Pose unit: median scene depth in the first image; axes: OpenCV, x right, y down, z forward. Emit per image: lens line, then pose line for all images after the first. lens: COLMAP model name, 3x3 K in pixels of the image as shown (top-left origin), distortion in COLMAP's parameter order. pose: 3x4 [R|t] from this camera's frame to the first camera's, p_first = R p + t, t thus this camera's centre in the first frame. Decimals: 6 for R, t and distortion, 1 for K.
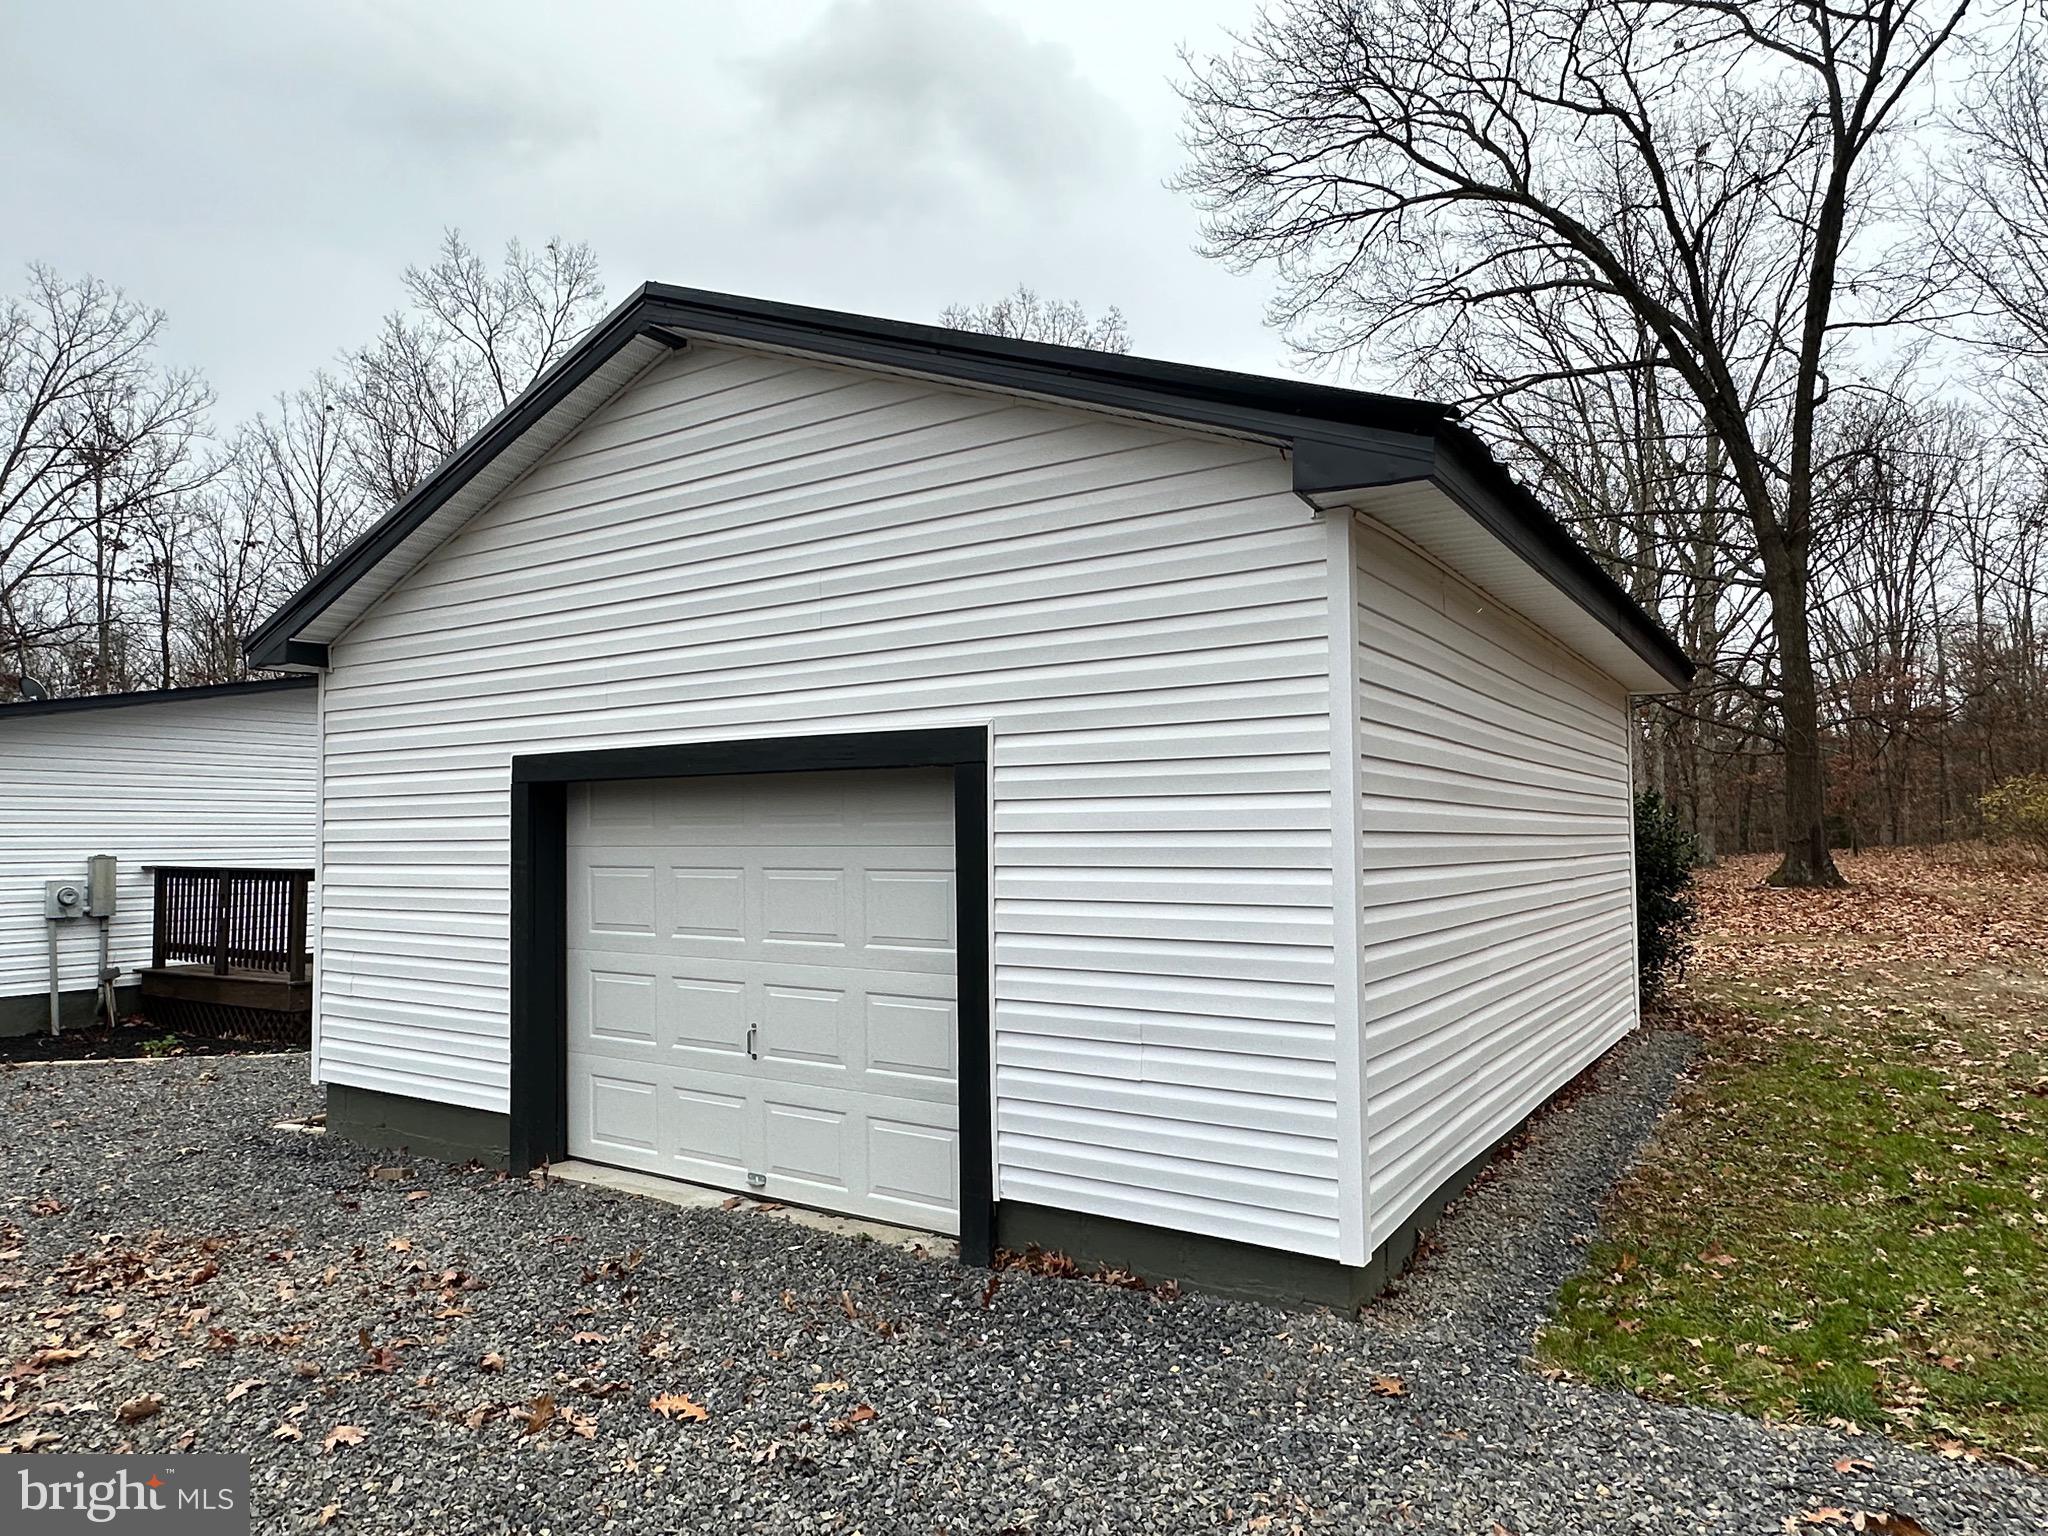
lens RADIAL K [[1276.6, 0, 1024.0], [0, 1276.6, 768.0], [0, 0, 1]] dist [-0.006970, -0.004355]
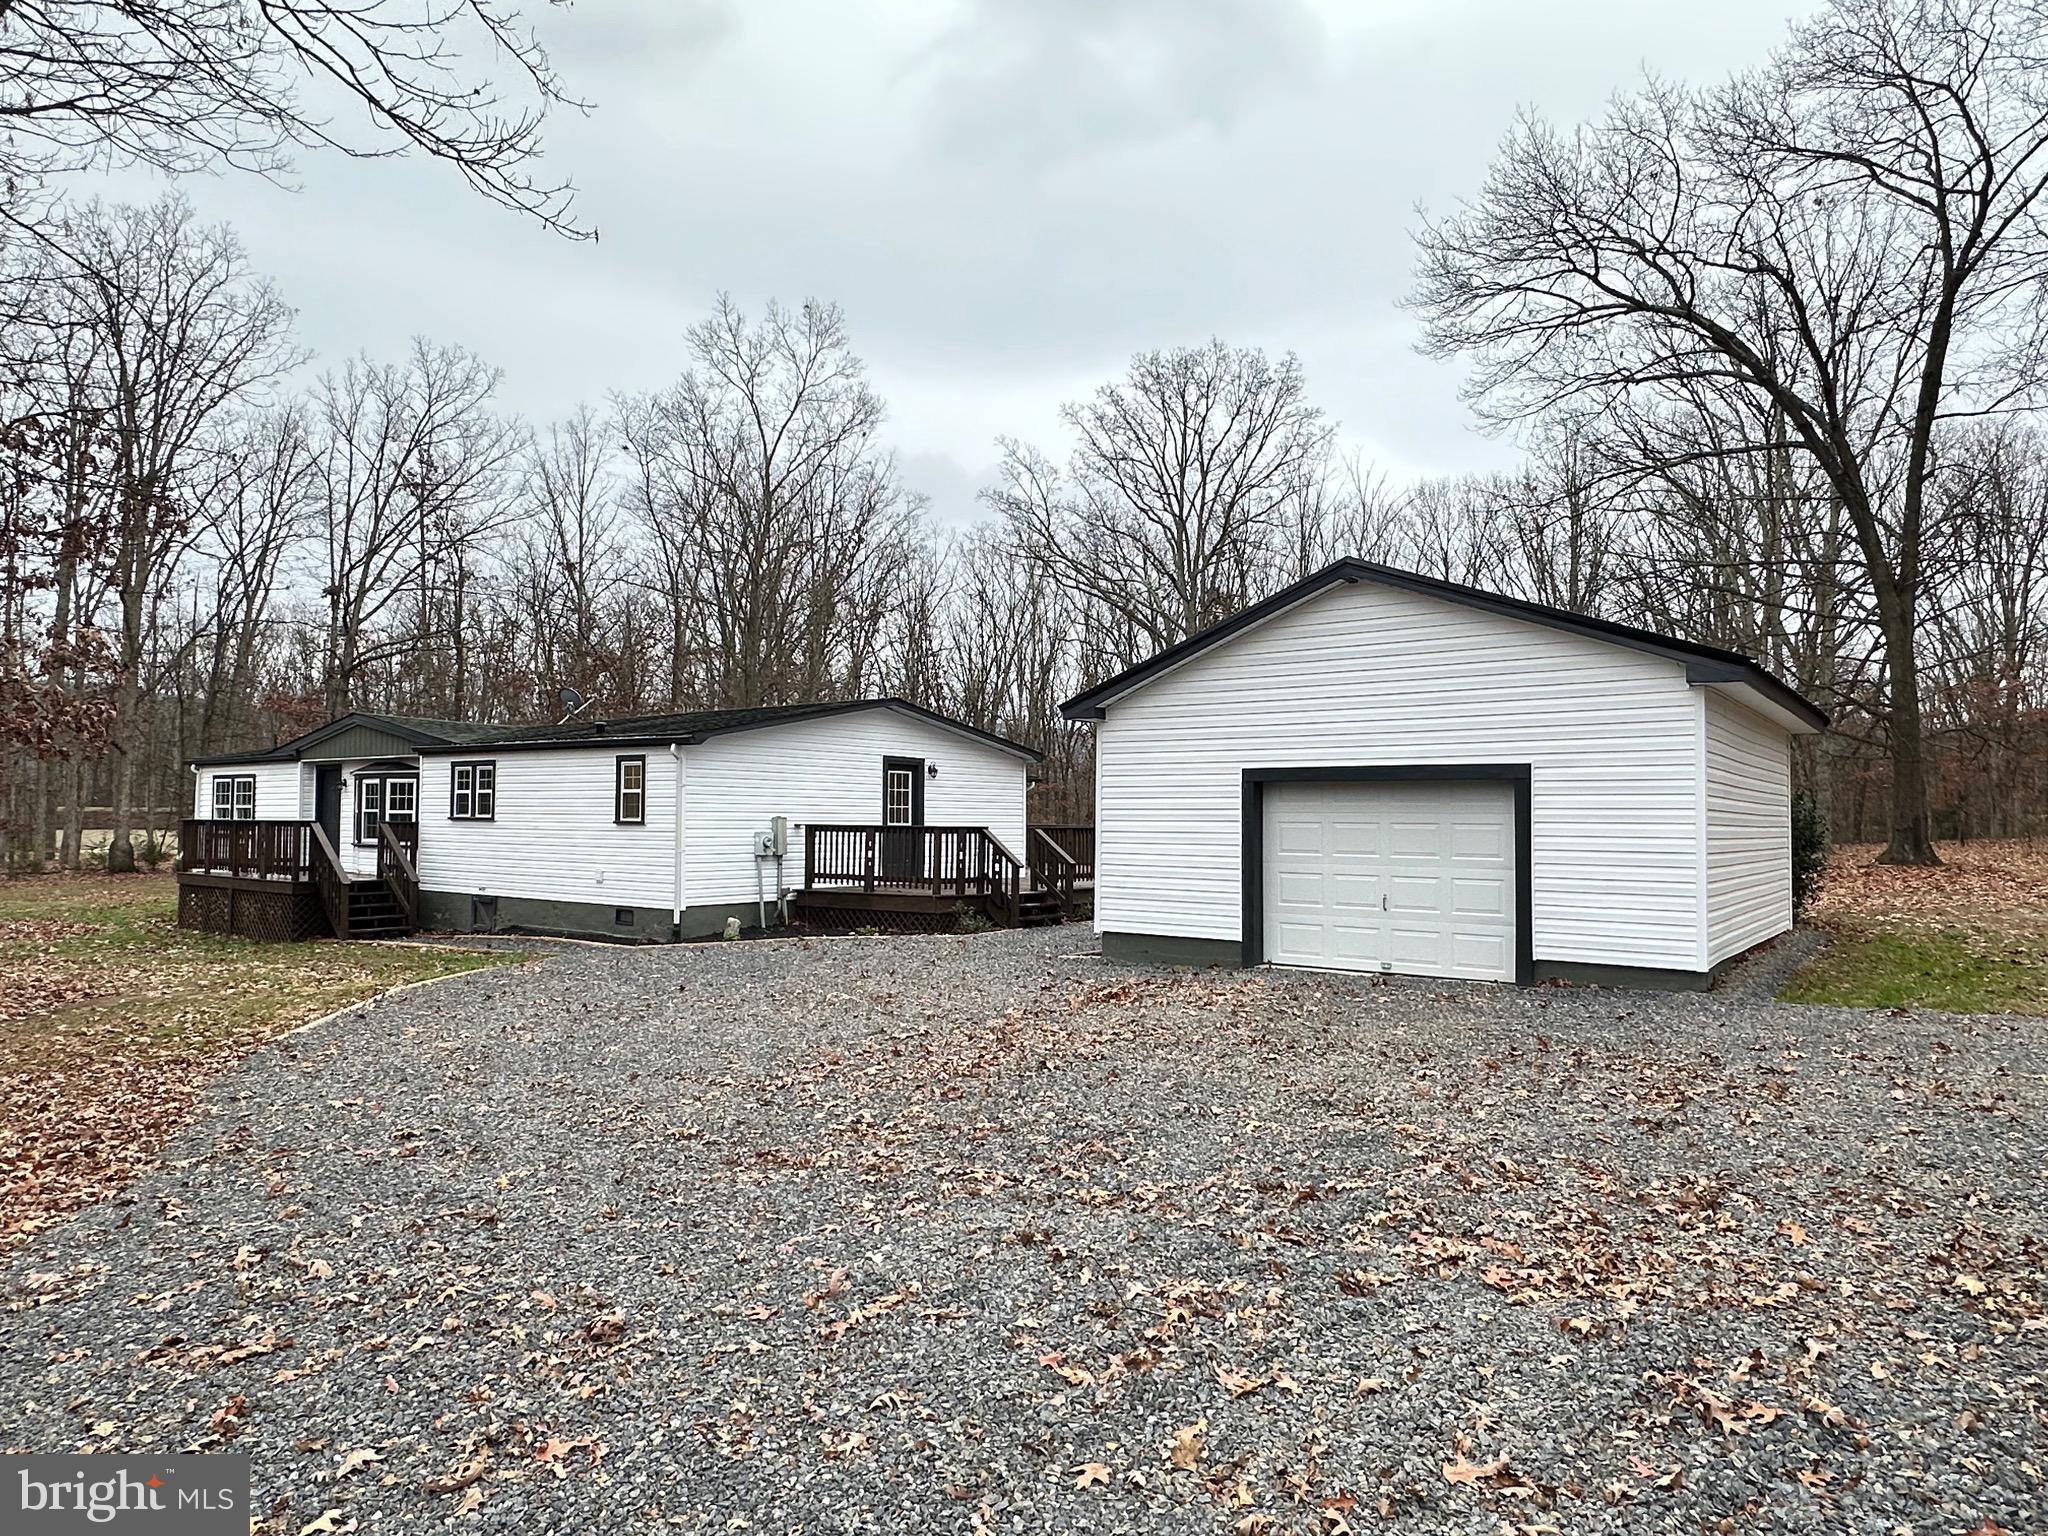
lens RADIAL K [[1276.6, 0, 1024.0], [0, 1276.6, 768.0], [0, 0, 1]] dist [-0.006970, -0.004355]
pose [[0.997728, 0.012694, -0.066163, -0.199247], [-0.011768, 0.999828, 0.014364, -0.011477], [0.066334, -0.013553, 0.997705, -0.352368]]
